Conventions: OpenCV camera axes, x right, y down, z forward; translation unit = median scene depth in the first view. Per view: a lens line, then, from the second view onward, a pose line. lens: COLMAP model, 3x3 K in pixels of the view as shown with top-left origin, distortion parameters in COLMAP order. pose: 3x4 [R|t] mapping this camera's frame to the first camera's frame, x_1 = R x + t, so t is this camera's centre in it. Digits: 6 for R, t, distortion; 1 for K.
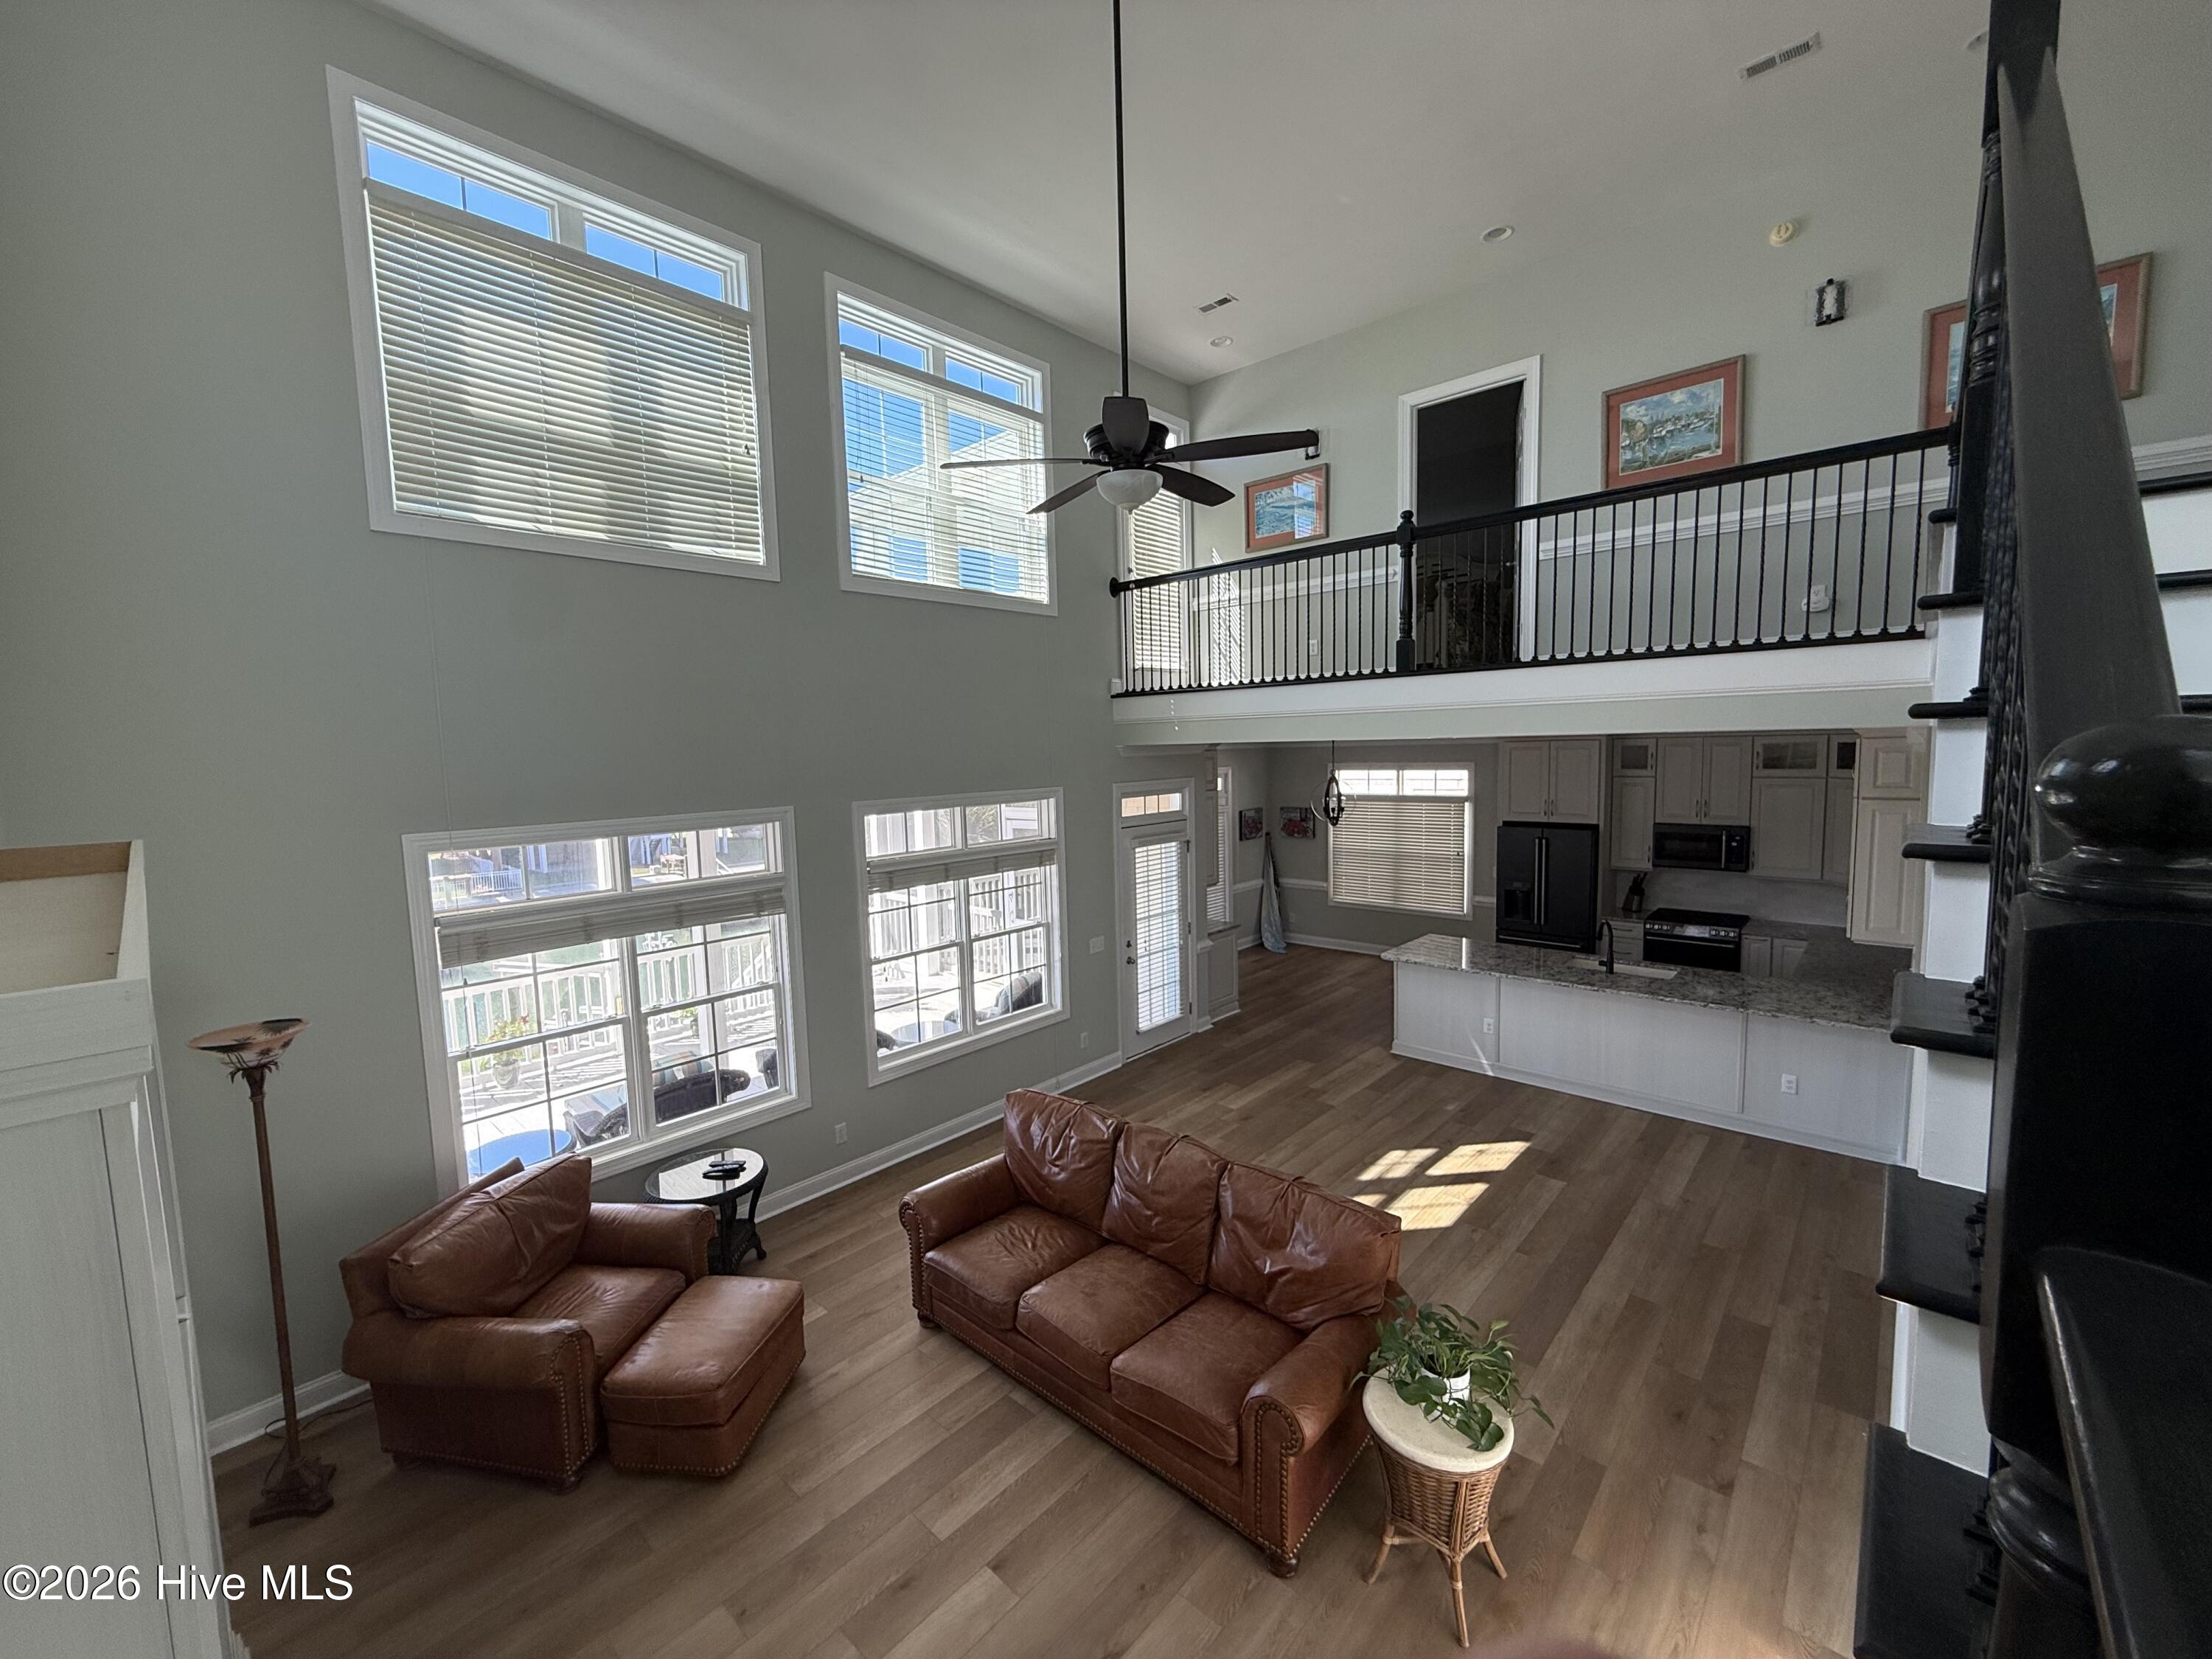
lens RADIAL K [[889.8, 0, 1106.0], [0, 889.8, 829.5], [0, 0, 1]] dist [-0.001344, -0.000178]
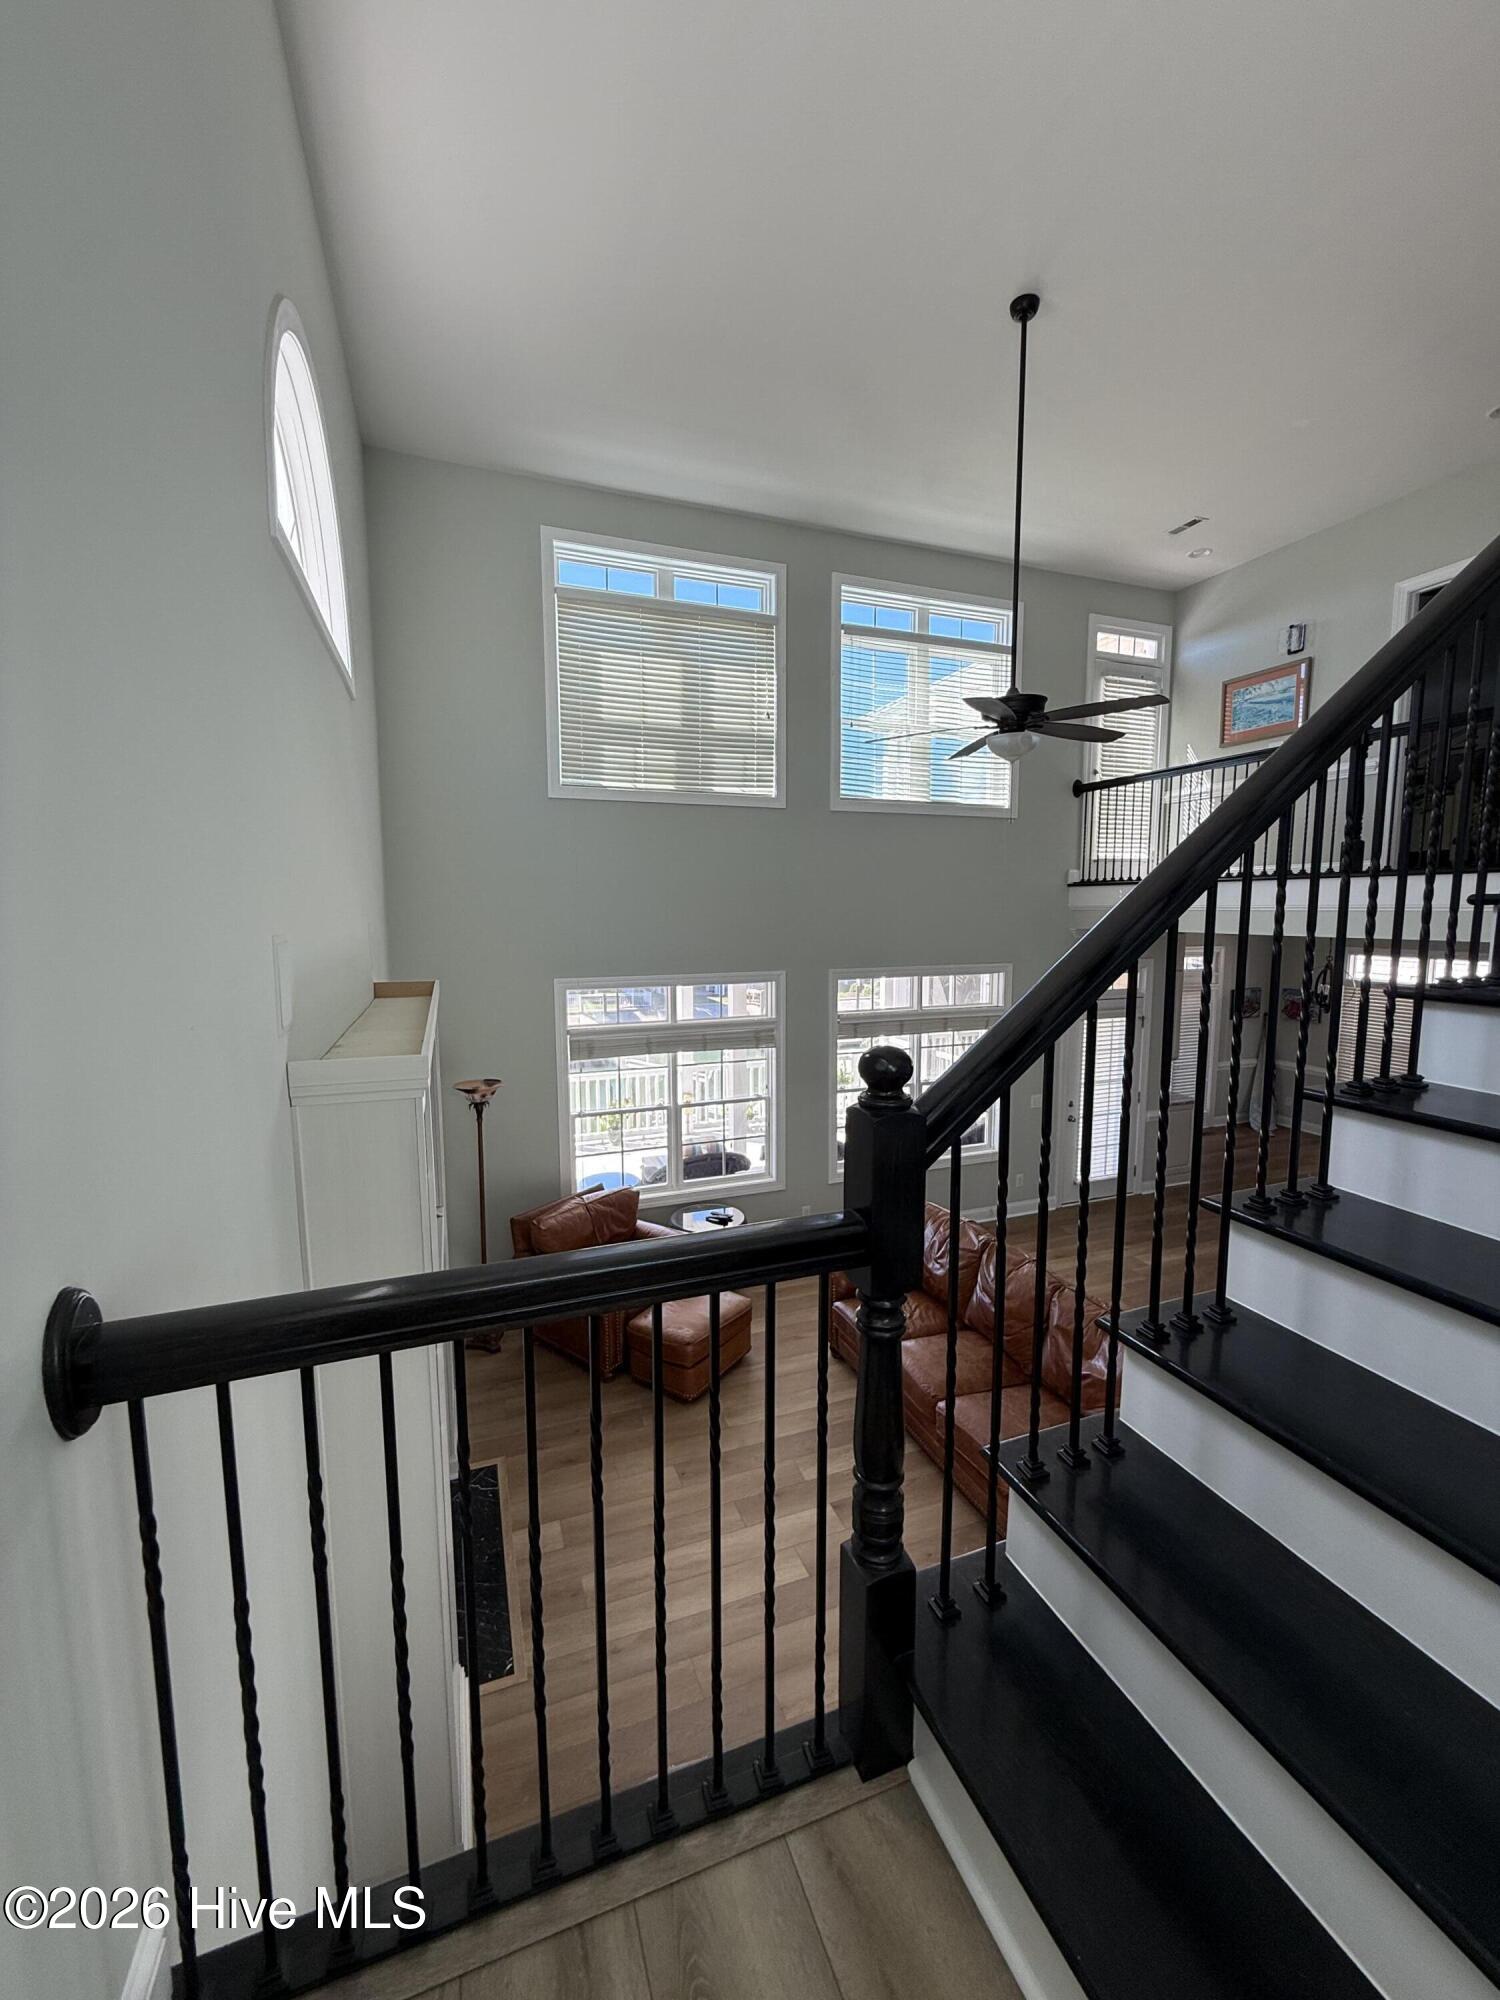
lens RADIAL K [[801.1, 0, 750.0], [0, 801.1, 1000.0], [0, 0, 1]] dist [0.000335, 0.000260]
pose [[0.891516, 0.074887, -0.446755, 0.170346], [-0.062795, 0.997149, 0.041838, -0.032235], [0.448615, -0.009245, 0.893677, -0.145979]]
